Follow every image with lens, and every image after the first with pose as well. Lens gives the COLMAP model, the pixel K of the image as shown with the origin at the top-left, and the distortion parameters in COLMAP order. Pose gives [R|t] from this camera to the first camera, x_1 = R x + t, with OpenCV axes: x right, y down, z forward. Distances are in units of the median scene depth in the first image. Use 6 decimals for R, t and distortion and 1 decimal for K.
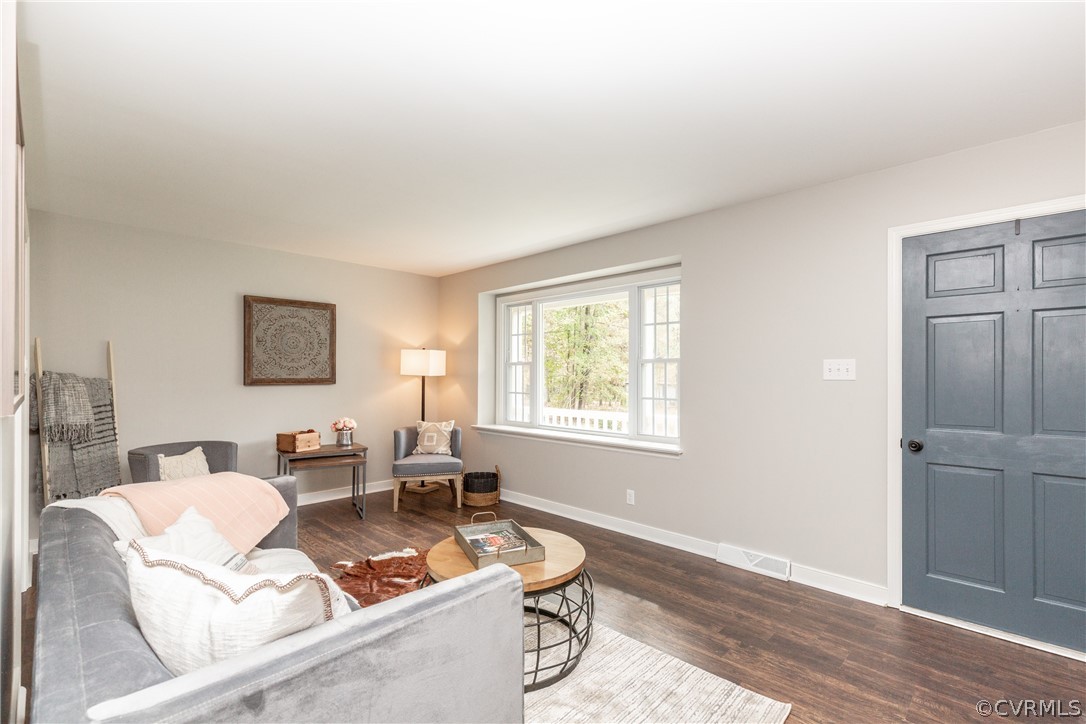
lens RADIAL K [[492.9, 0, 542.0], [0, 492.9, 370.3], [0, 0, 1]] dist [0.002620, 0.000463]
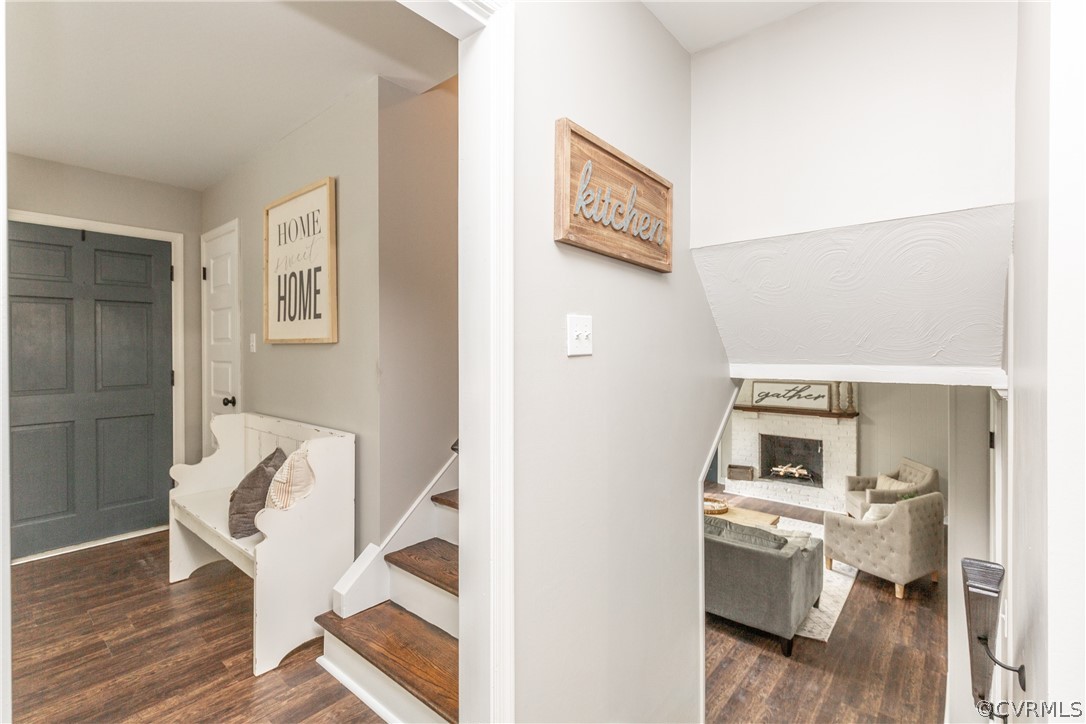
lens RADIAL K [[493.9, 0, 547.2], [0, 493.9, 351.5], [0, 0, 1]] dist [0.001282, 0.000209]
pose [[-0.078561, -0.006677, 0.996887, -0.253338], [-0.003114, 0.999974, 0.006452, 0.004583], [-0.996904, -0.002597, -0.078580, -0.074271]]
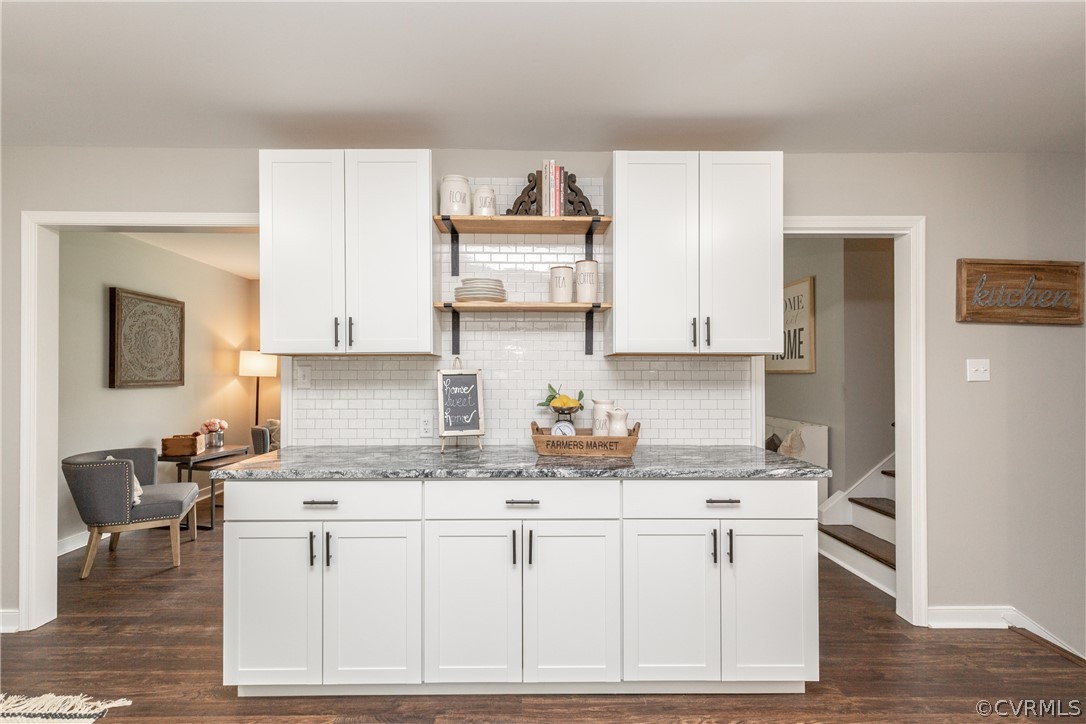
lens RADIAL K [[491.4, 0, 521.8], [0, 491.4, 370.1], [0, 0, 1]] dist [-0.000941, -0.000267]
pose [[0.712585, 0.005099, 0.701567, -0.725984], [-0.002966, 0.999987, -0.004256, -0.000305], [-0.701579, 0.000952, 0.712591, -0.156405]]
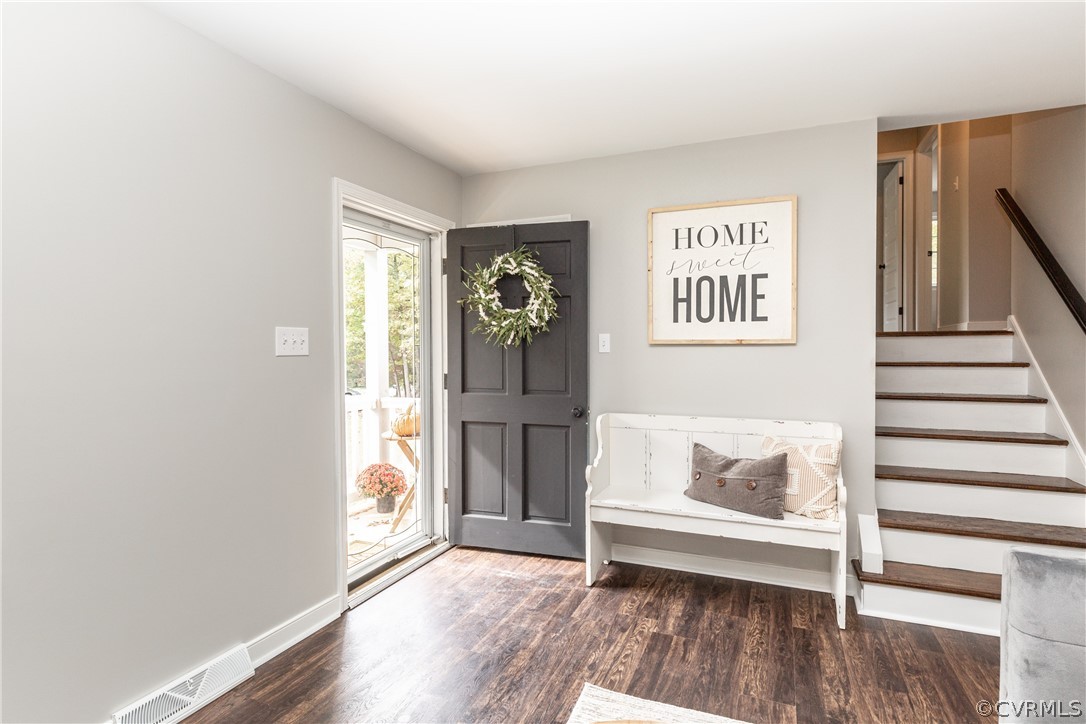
lens RADIAL K [[543.1, 0, 547.2], [0, 543.1, 360.2], [0, 0, 1]] dist [-0.000556, -0.000176]
pose [[-0.371855, -0.020044, 0.928075, -0.199642], [-0.002219, 0.999783, 0.020703, 0.006479], [-0.928288, 0.005639, -0.371818, 0.642588]]
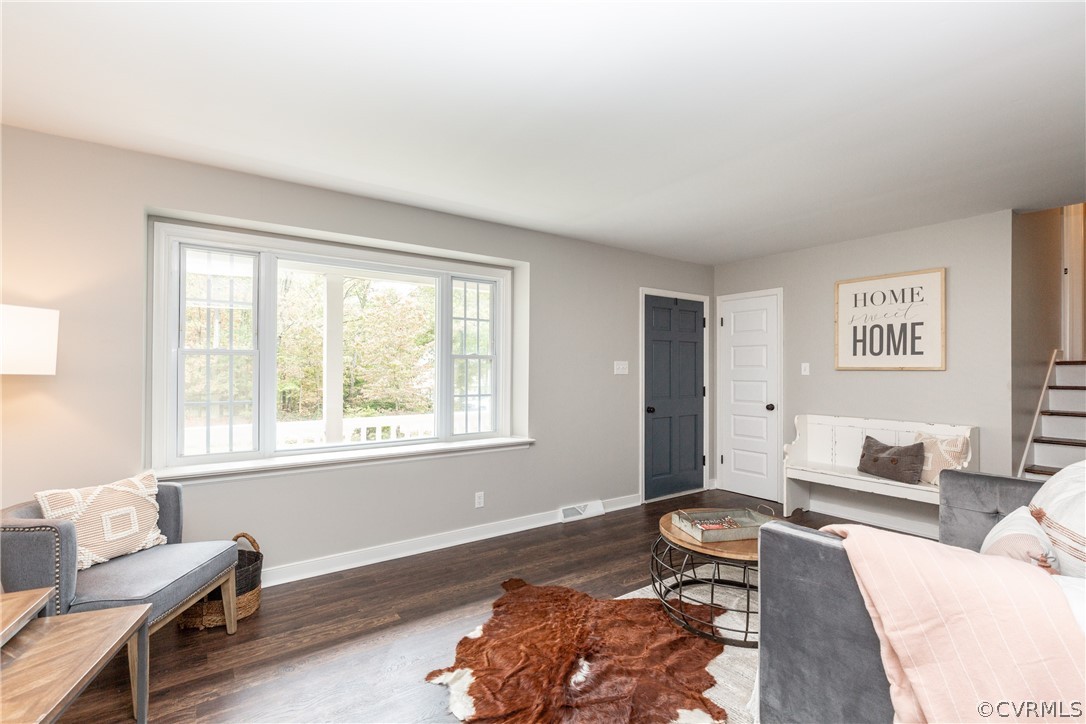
lens RADIAL K [[492.9, 0, 542.0], [0, 492.9, 370.3], [0, 0, 1]] dist [0.002620, 0.000463]
pose [[0.179277, -0.000134, 0.983799, -0.676248], [-0.008683, 0.999961, 0.001718, 0.004009], [-0.983760, -0.008851, 0.179268, 0.655296]]
